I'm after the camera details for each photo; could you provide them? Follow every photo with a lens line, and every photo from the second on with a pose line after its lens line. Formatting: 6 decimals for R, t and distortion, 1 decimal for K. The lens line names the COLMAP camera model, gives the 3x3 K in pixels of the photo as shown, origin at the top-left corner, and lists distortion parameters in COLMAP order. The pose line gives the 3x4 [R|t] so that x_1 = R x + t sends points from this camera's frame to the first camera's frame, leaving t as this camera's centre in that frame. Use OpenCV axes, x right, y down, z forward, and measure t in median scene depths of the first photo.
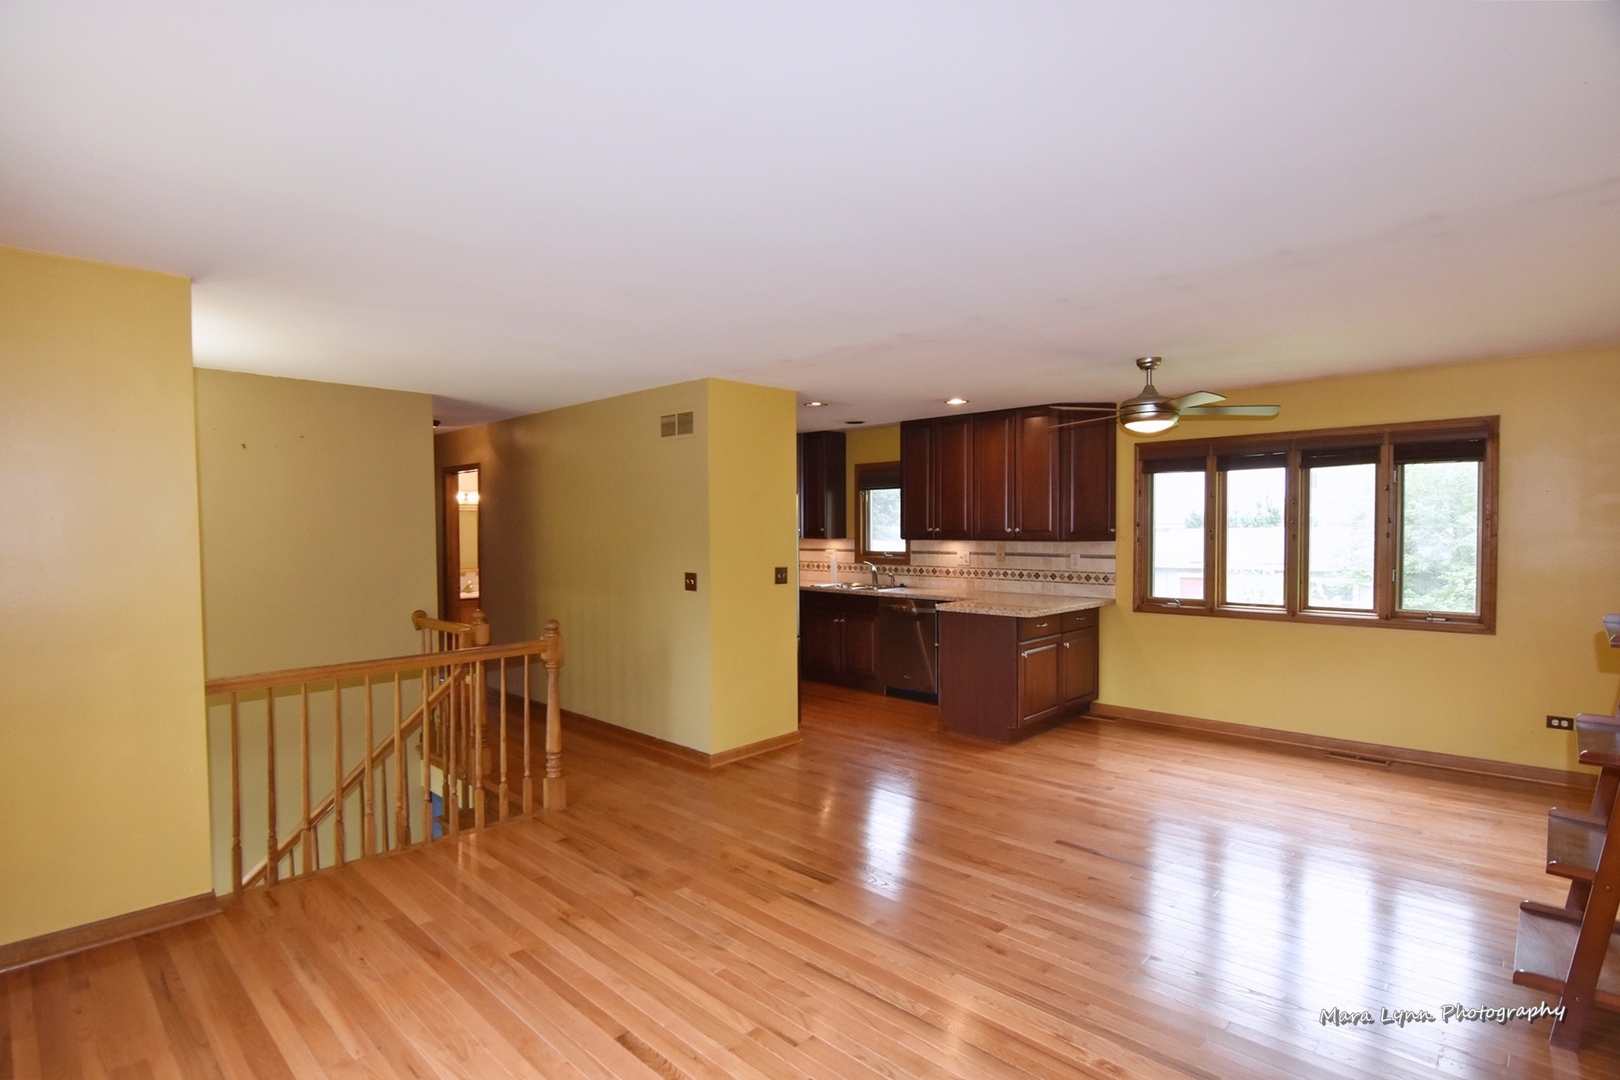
lens RADIAL K [[793.5, 0, 791.9], [0, 793.5, 547.7], [0, 0, 1]] dist [-0.012564, -0.007040]
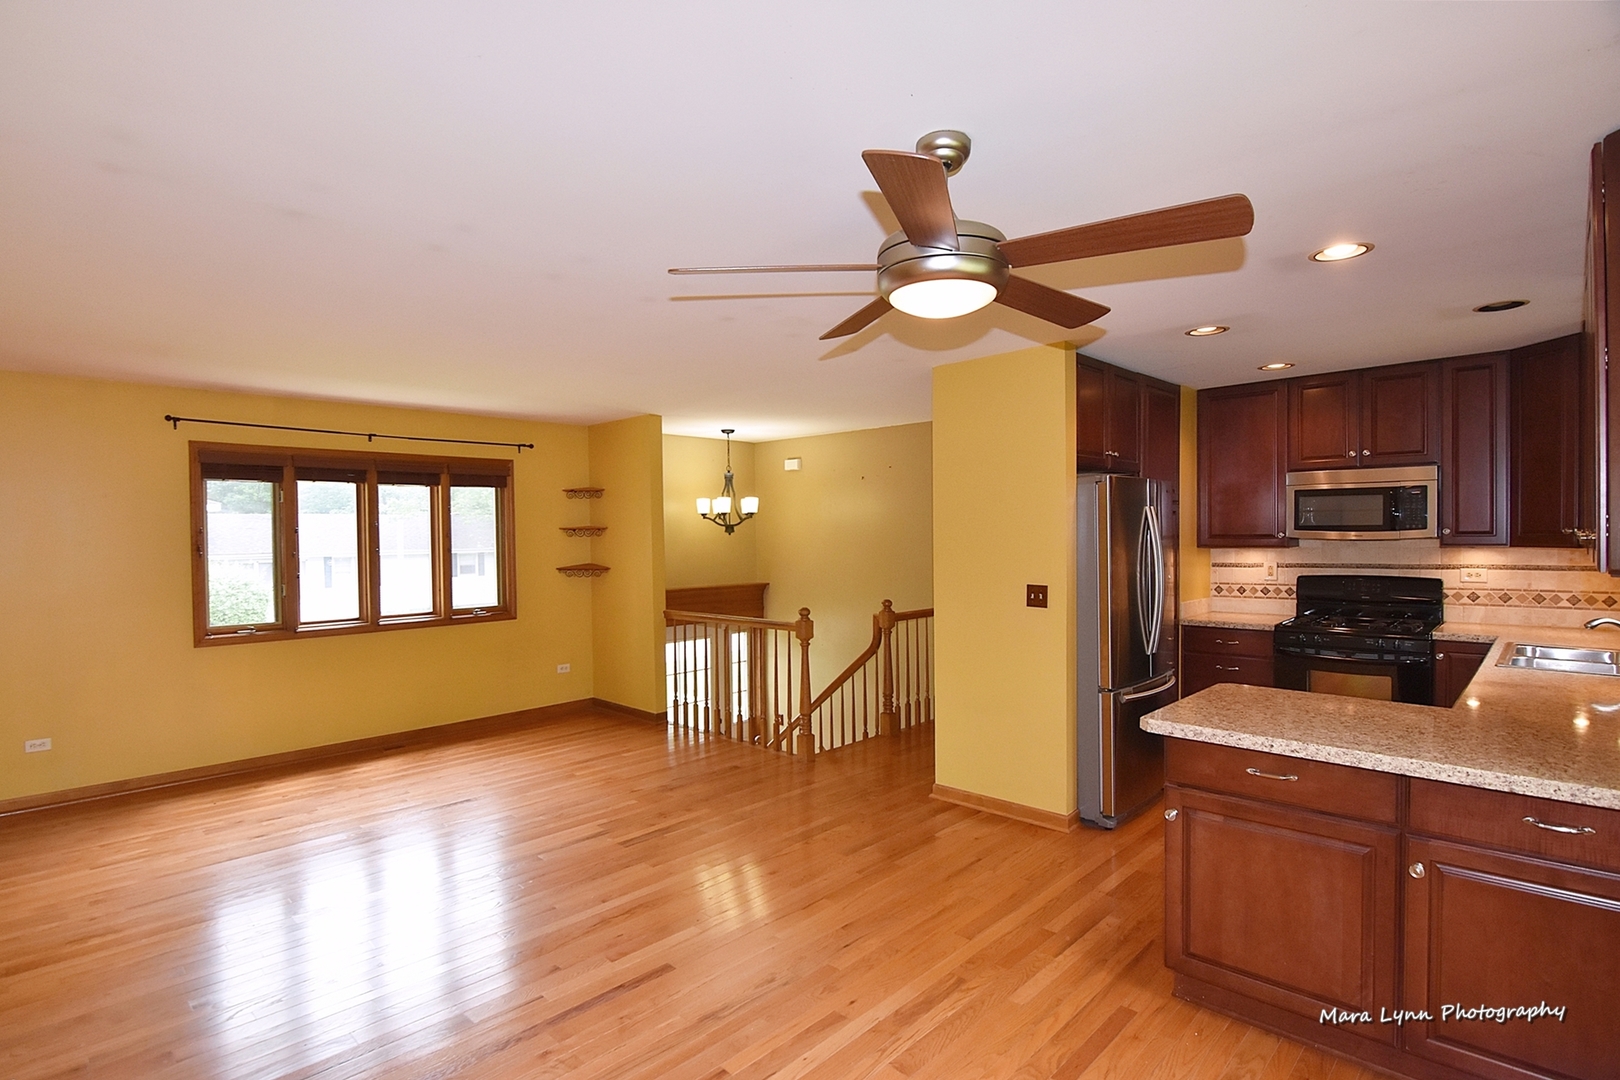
lens RADIAL K [[793.5, 0, 791.9], [0, 793.5, 547.7], [0, 0, 1]] dist [-0.012564, -0.007040]
pose [[-0.004077, 0.025139, -0.999676, 0.643002], [-0.013483, 0.999592, 0.025192, -0.023110], [0.999901, 0.013582, -0.003736, 0.673663]]
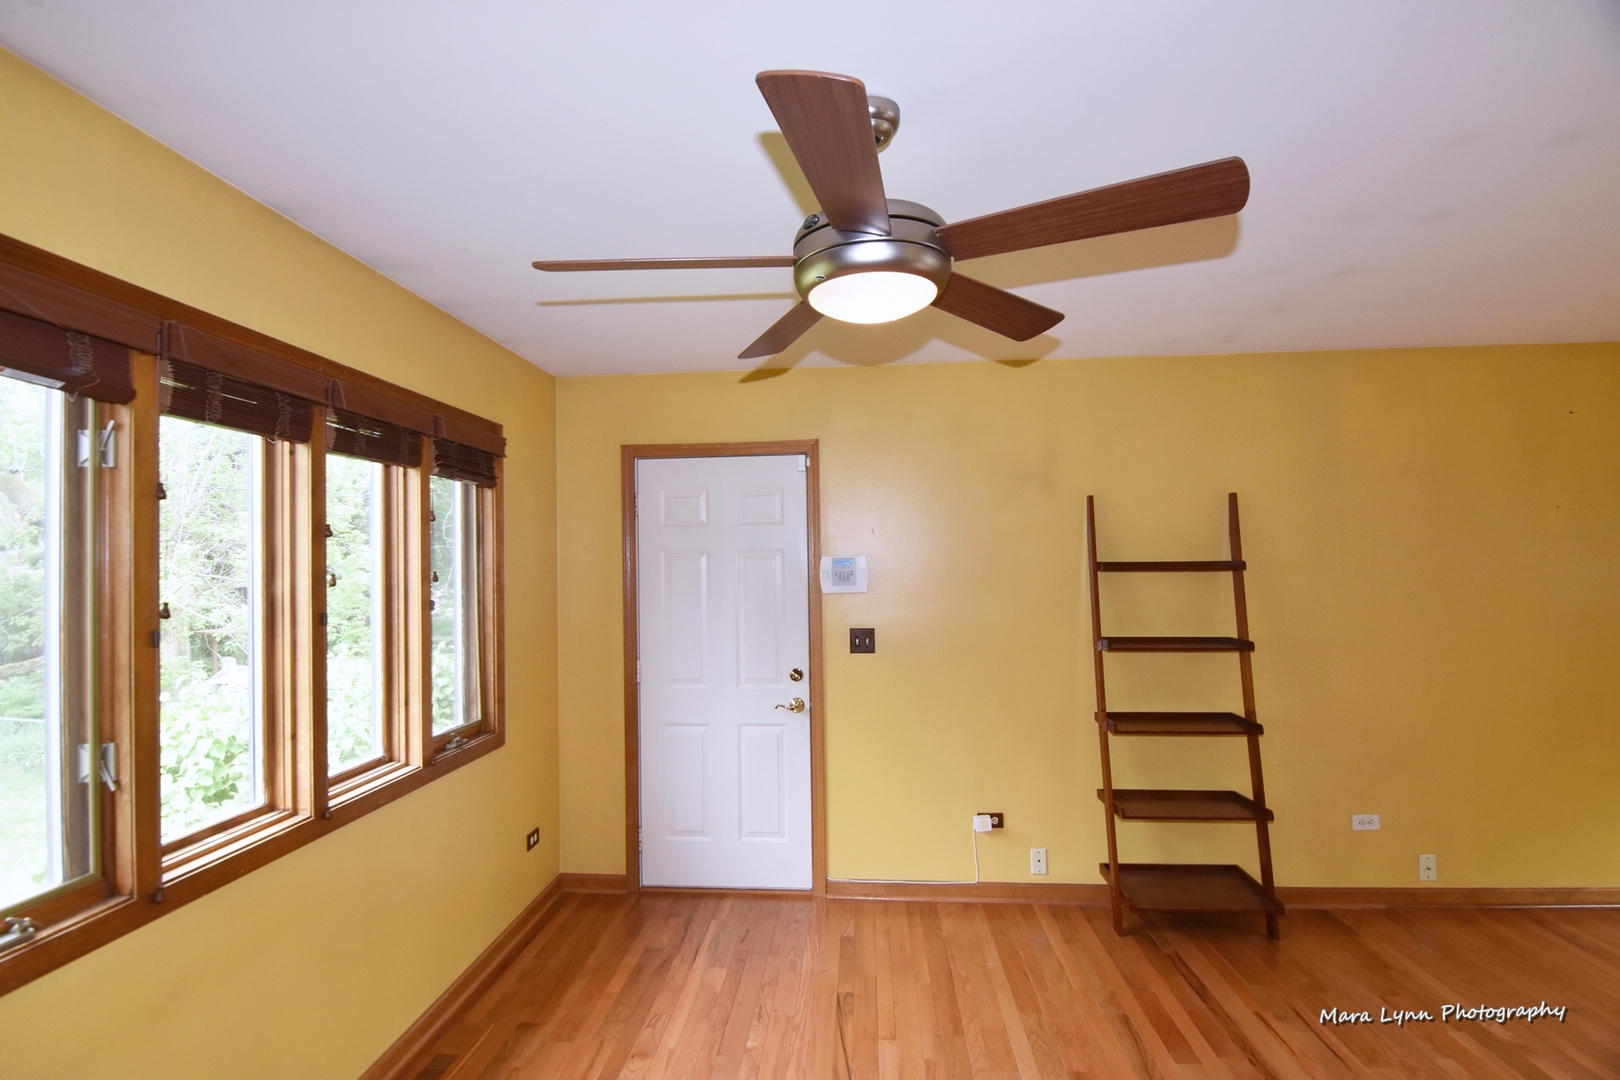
lens RADIAL K [[785.0, 0, 796.2], [0, 785.0, 548.5], [0, 0, 1]] dist [-0.000888, -0.013997]
pose [[-0.637973, 0.035695, 0.769231, 0.151114], [0.040199, 0.999107, -0.013022, -0.029859], [-0.769008, 0.022615, -0.638838, 0.915168]]
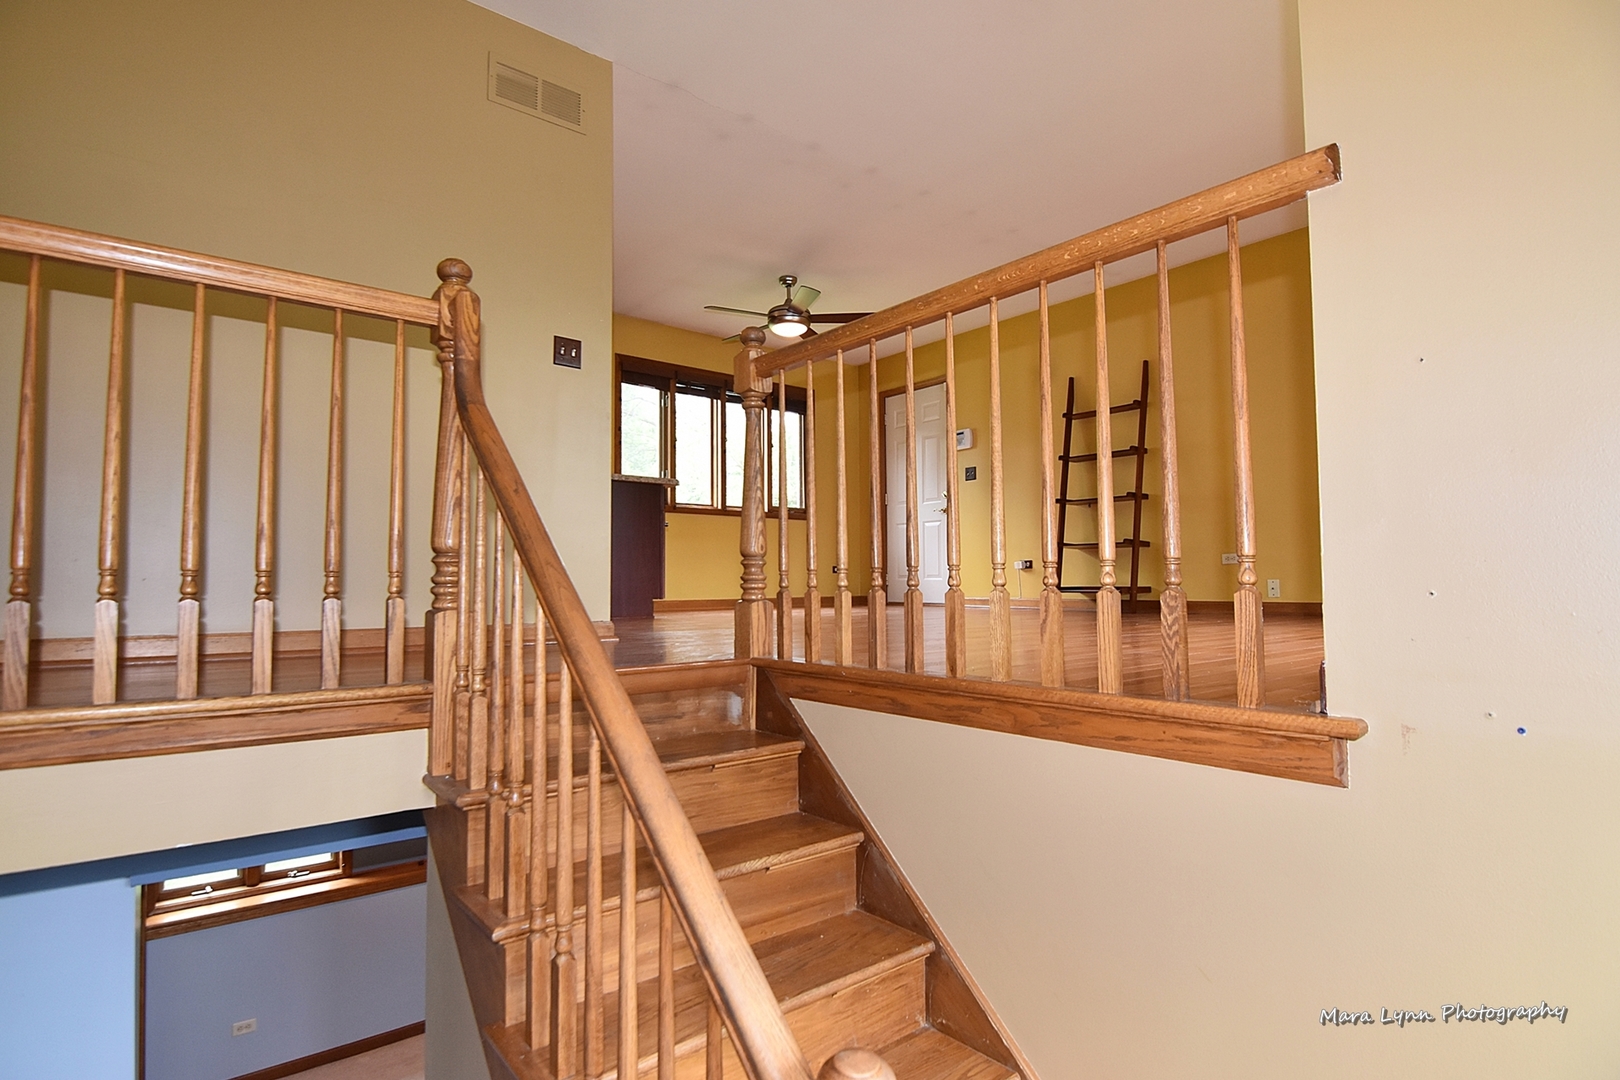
lens RADIAL K [[793.5, 0, 791.9], [0, 793.5, 547.7], [0, 0, 1]] dist [-0.012564, -0.007040]
pose [[0.129090, 0.043277, 0.990688, -0.581677], [0.027983, 0.998490, -0.047264, 0.186071], [-0.991238, 0.033823, 0.127684, 0.615836]]
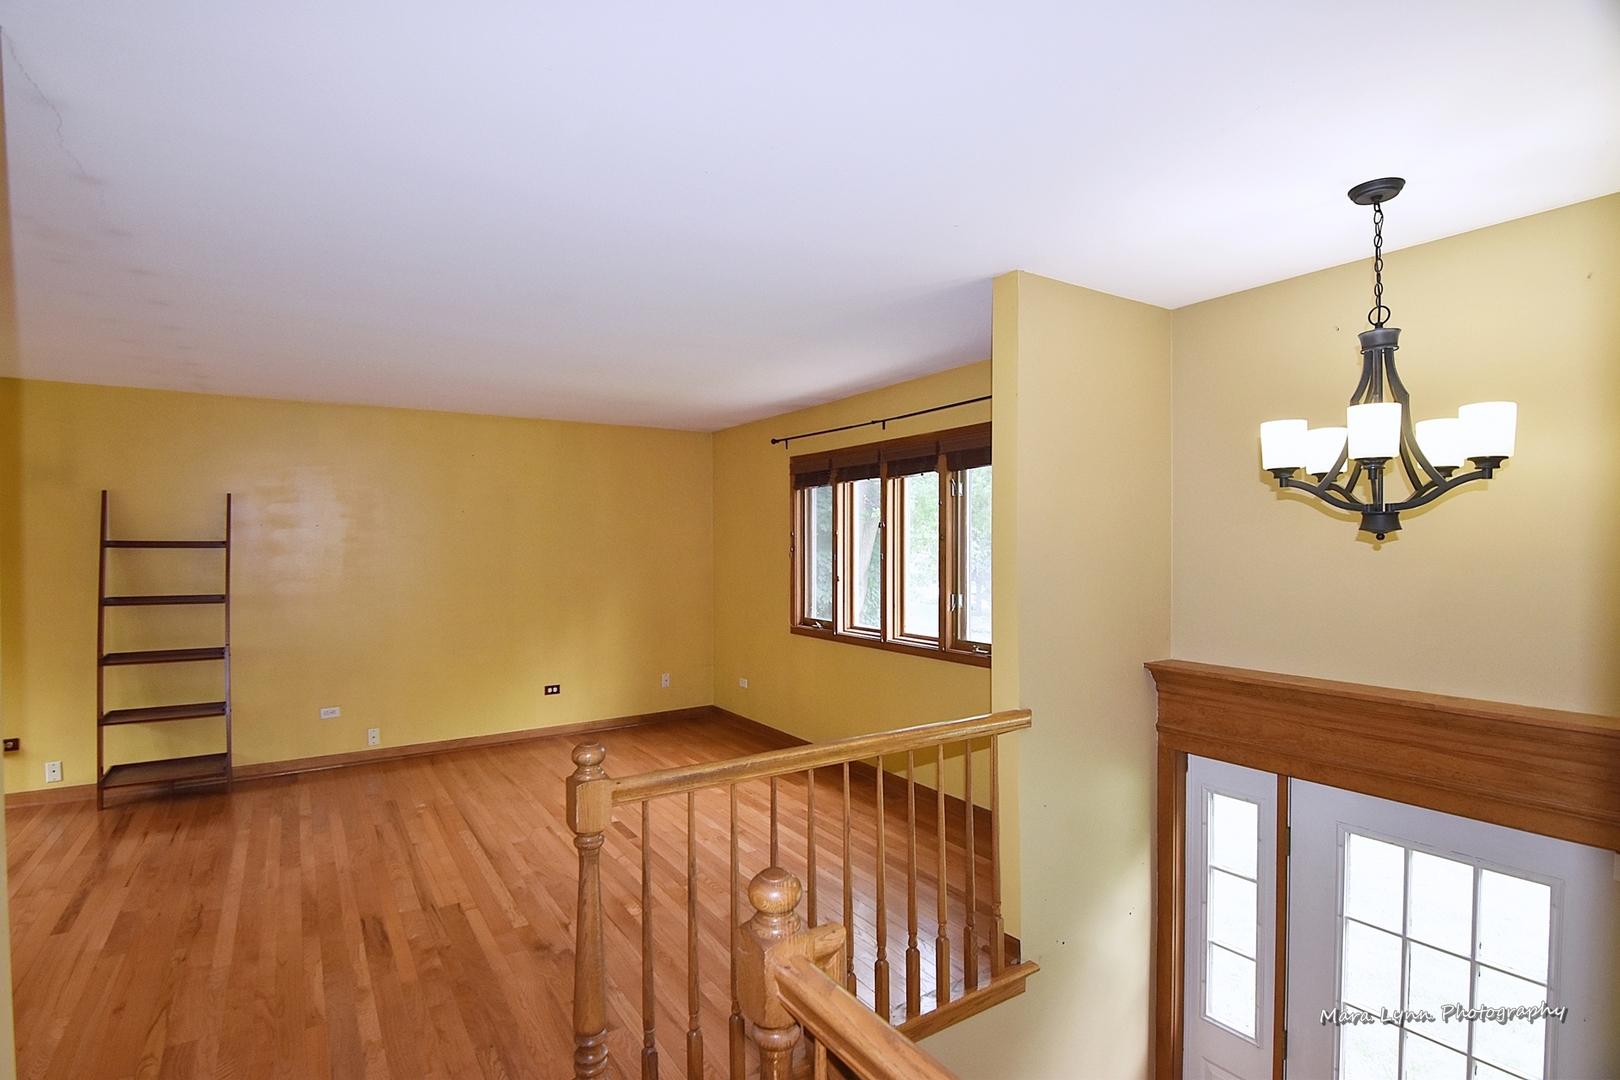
lens RADIAL K [[785.0, 0, 796.2], [0, 785.0, 548.5], [0, 0, 1]] dist [-0.000888, -0.013997]
pose [[-0.975845, 0.010939, 0.218190, -0.358326], [0.018154, 0.999352, 0.031091, -0.022657], [-0.217708, 0.034301, -0.975411, 0.970004]]
